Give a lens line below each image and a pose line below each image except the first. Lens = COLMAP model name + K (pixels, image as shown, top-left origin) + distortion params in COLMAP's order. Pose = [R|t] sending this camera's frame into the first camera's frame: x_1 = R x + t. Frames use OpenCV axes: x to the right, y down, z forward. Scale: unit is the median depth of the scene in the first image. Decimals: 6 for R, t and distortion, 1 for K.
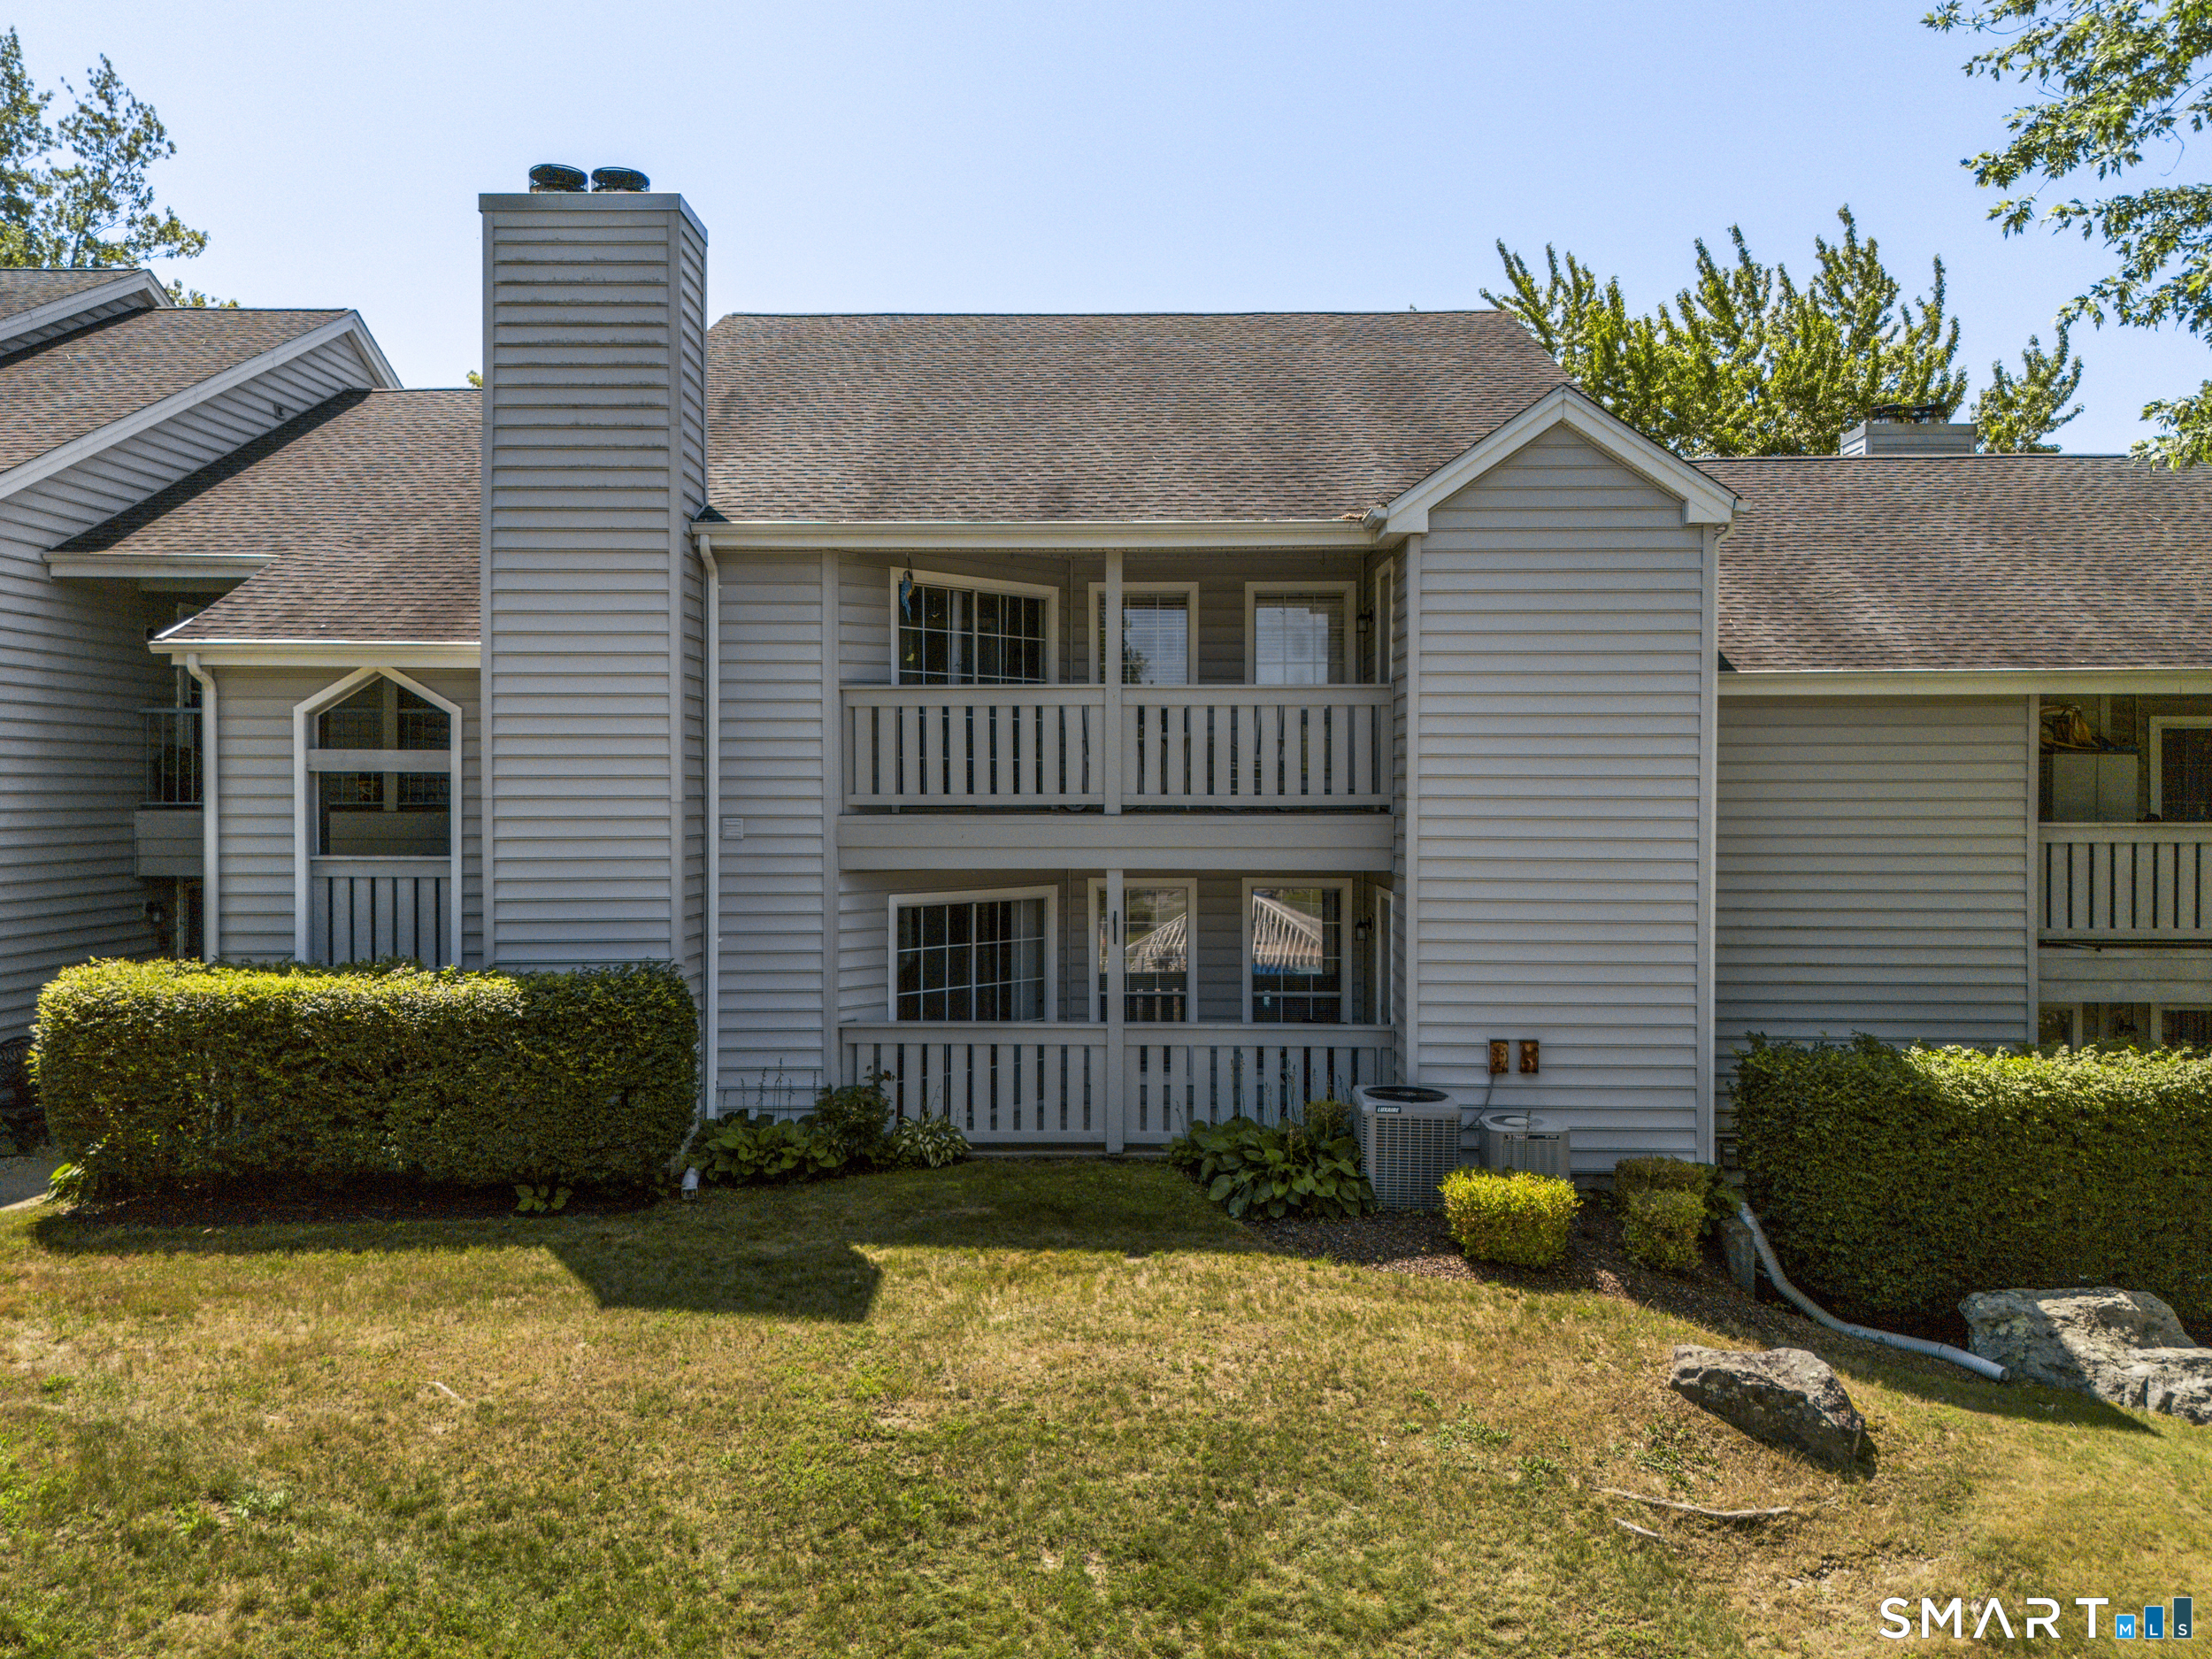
lens RADIAL K [[1562.5, 0, 1103.2], [0, 1562.5, 827.1], [0, 0, 1]] dist [-0.002968, -0.004523]
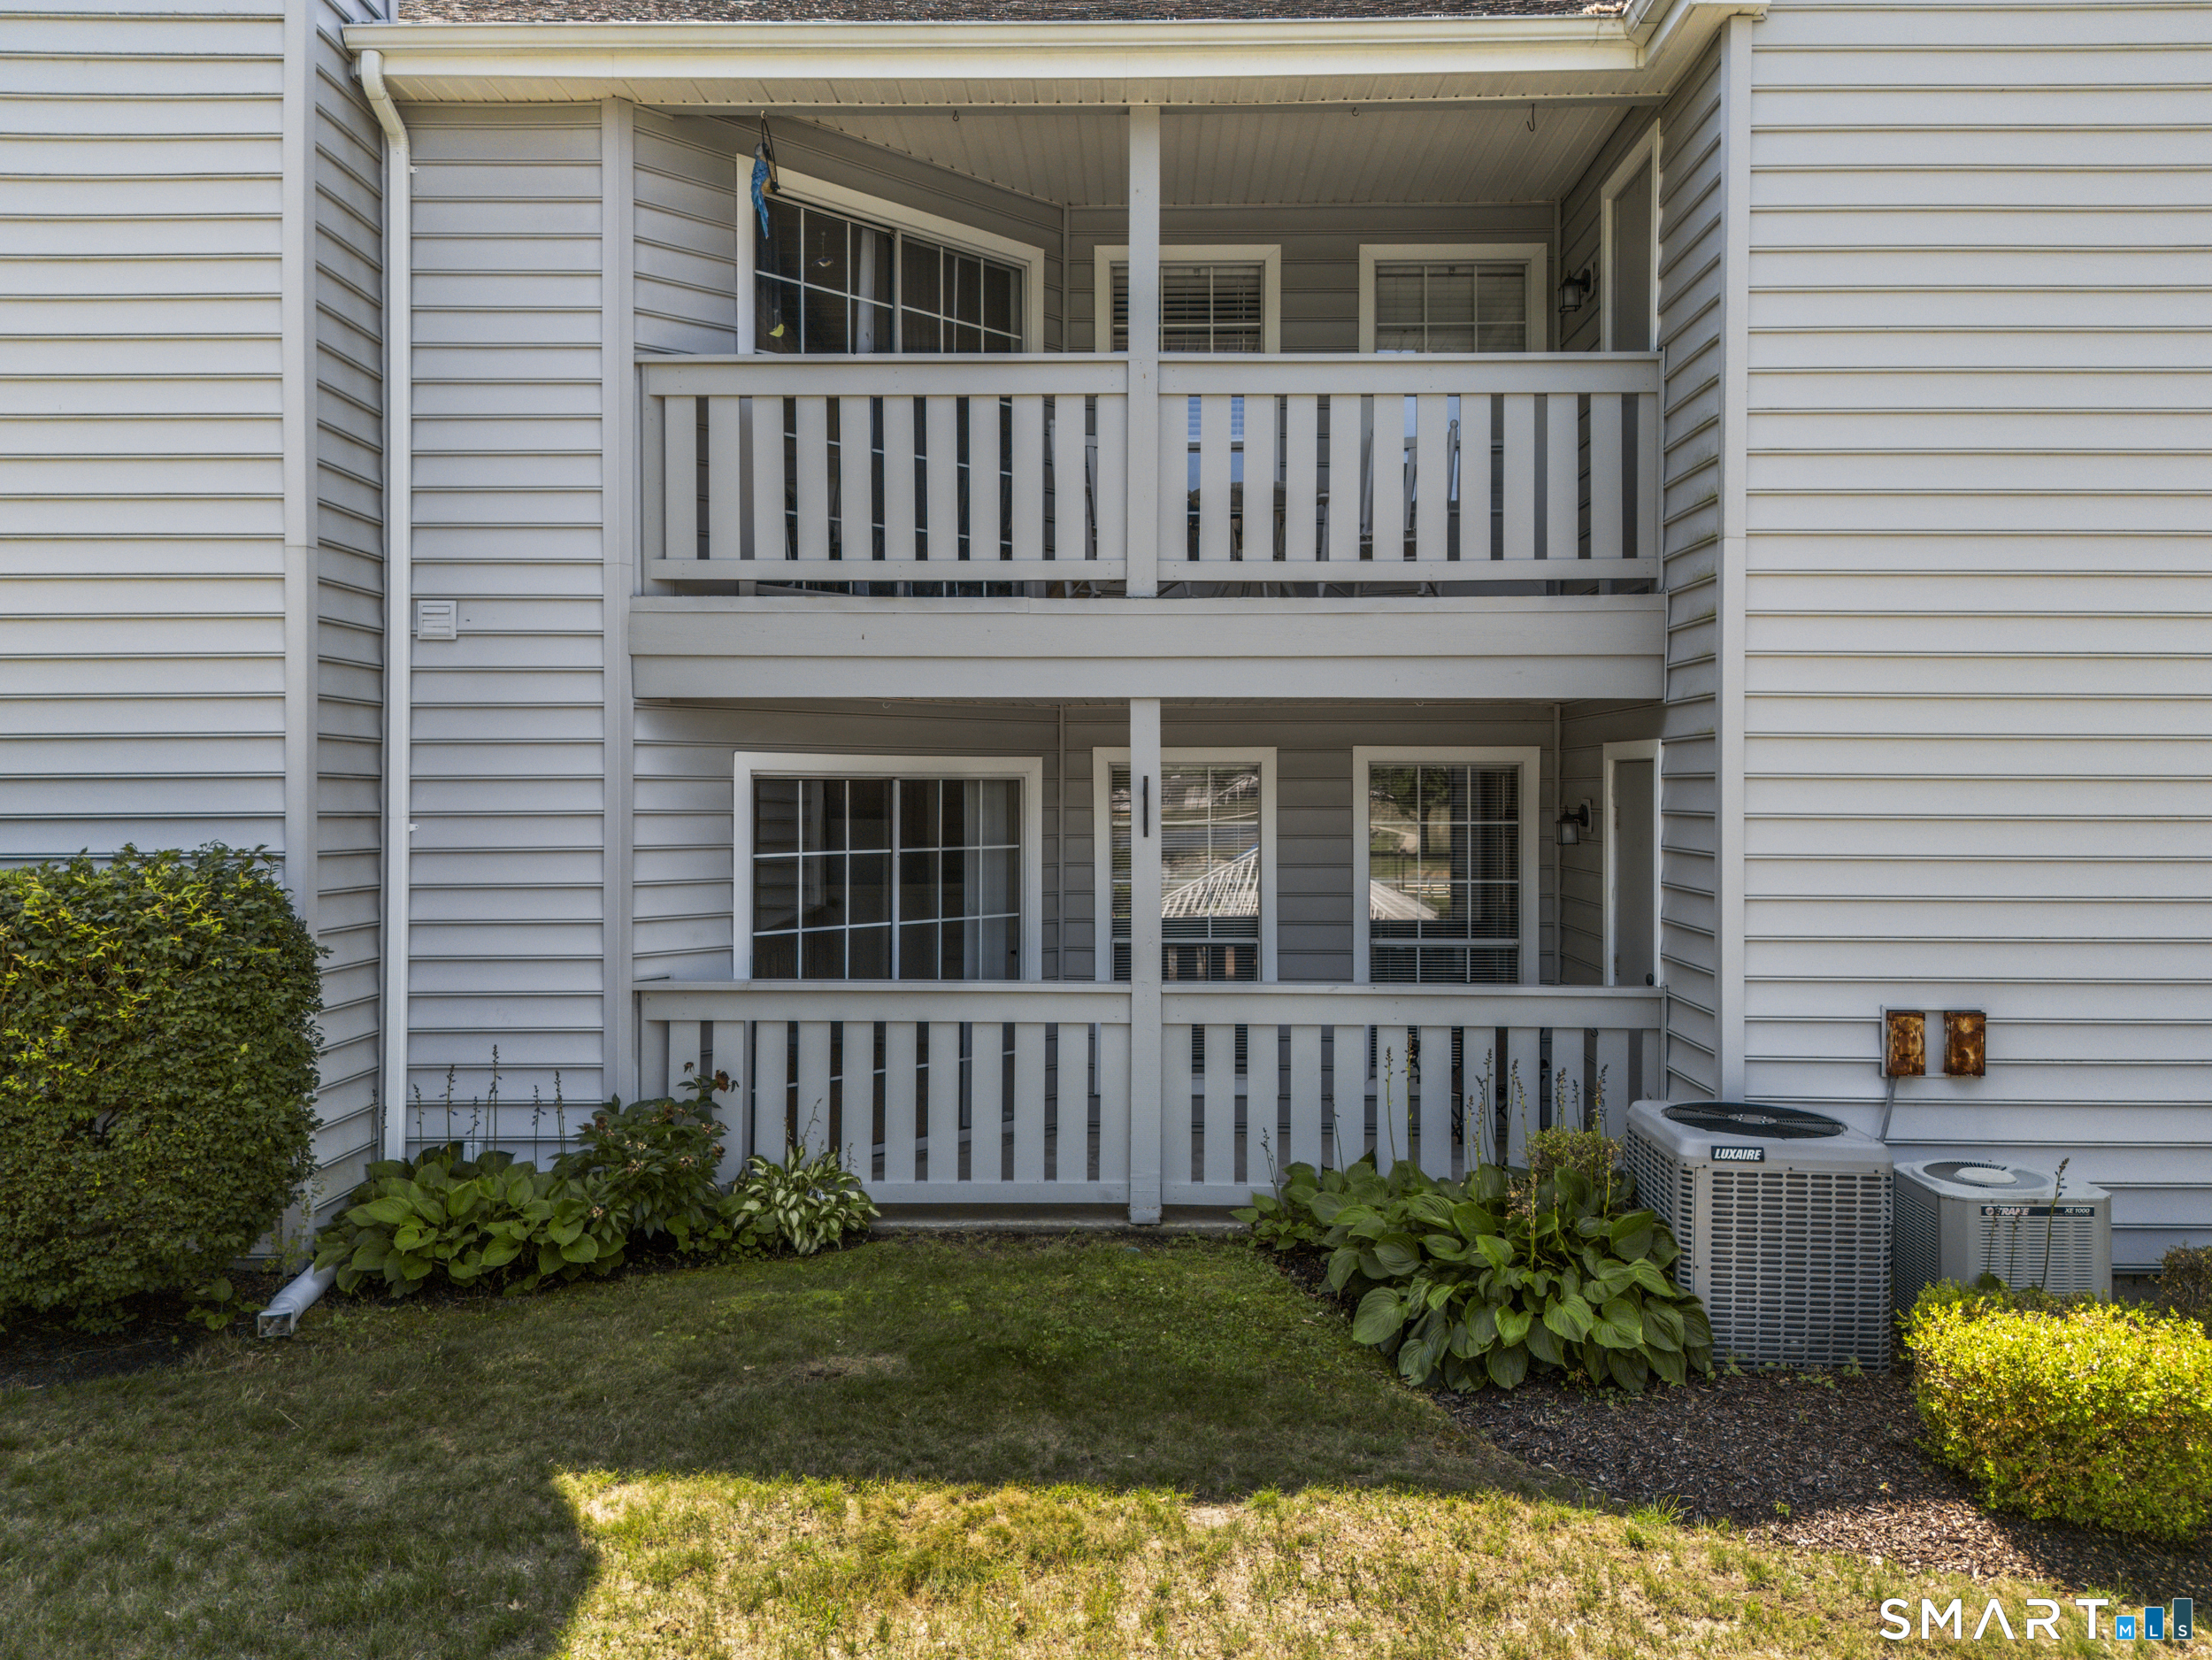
lens RADIAL K [[1562.6, 0, 1107.8], [0, 1562.6, 826.8], [0, 0, 1]] dist [-0.002968, -0.004523]
pose [[0.999984, 0.001483, 0.005386, -0.008813], [-0.001487, 0.999999, 0.000580, 0.073216], [-0.005385, -0.000588, 0.999985, 0.472166]]
